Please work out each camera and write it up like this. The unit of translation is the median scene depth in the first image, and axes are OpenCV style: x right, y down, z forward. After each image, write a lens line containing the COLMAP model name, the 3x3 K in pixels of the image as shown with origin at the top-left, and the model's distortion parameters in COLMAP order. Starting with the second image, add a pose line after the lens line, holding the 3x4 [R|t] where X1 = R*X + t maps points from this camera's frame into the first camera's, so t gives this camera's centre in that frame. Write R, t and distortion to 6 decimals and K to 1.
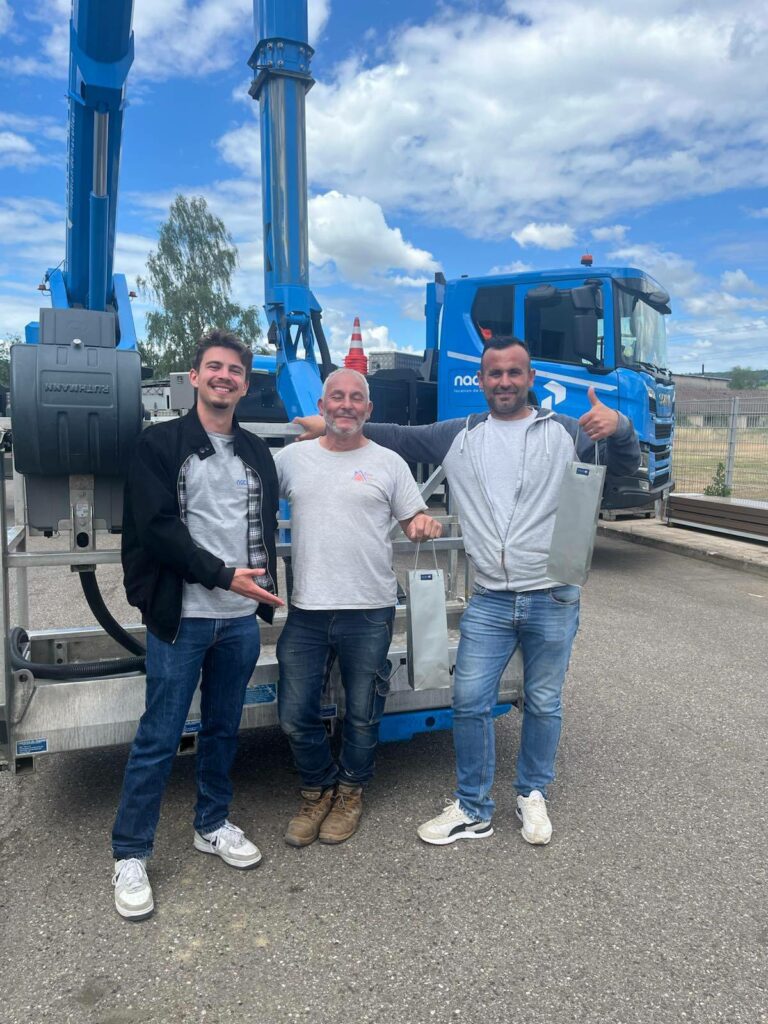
lens RADIAL K [[763.8, 0, 384.0], [0, 763.8, 512.0], [0, 0, 1]] dist [0.034796, -0.000576]
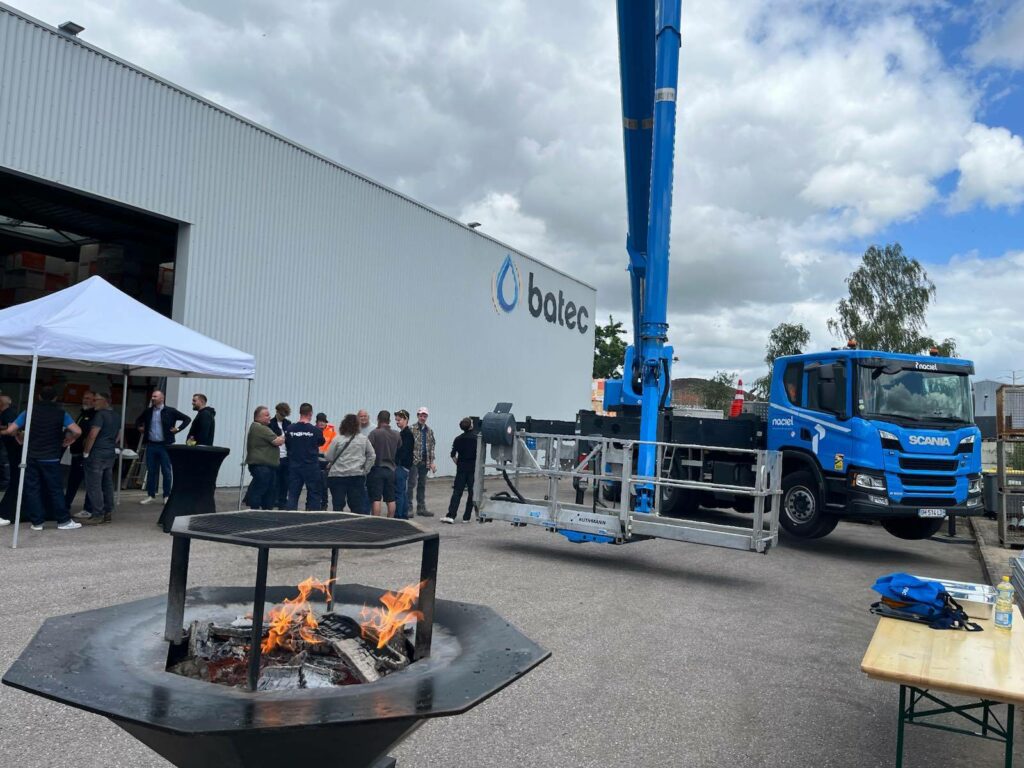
lens RADIAL K [[763.8, 0, 512.0], [0, 763.8, 384.0], [0, 0, 1]] dist [0.034796, -0.000576]
pose [[0.710076, -0.006227, -0.704098, 0.137642], [-0.132836, 0.980820, -0.142639, 0.007914], [0.691482, 0.194814, 0.695630, -0.080001]]
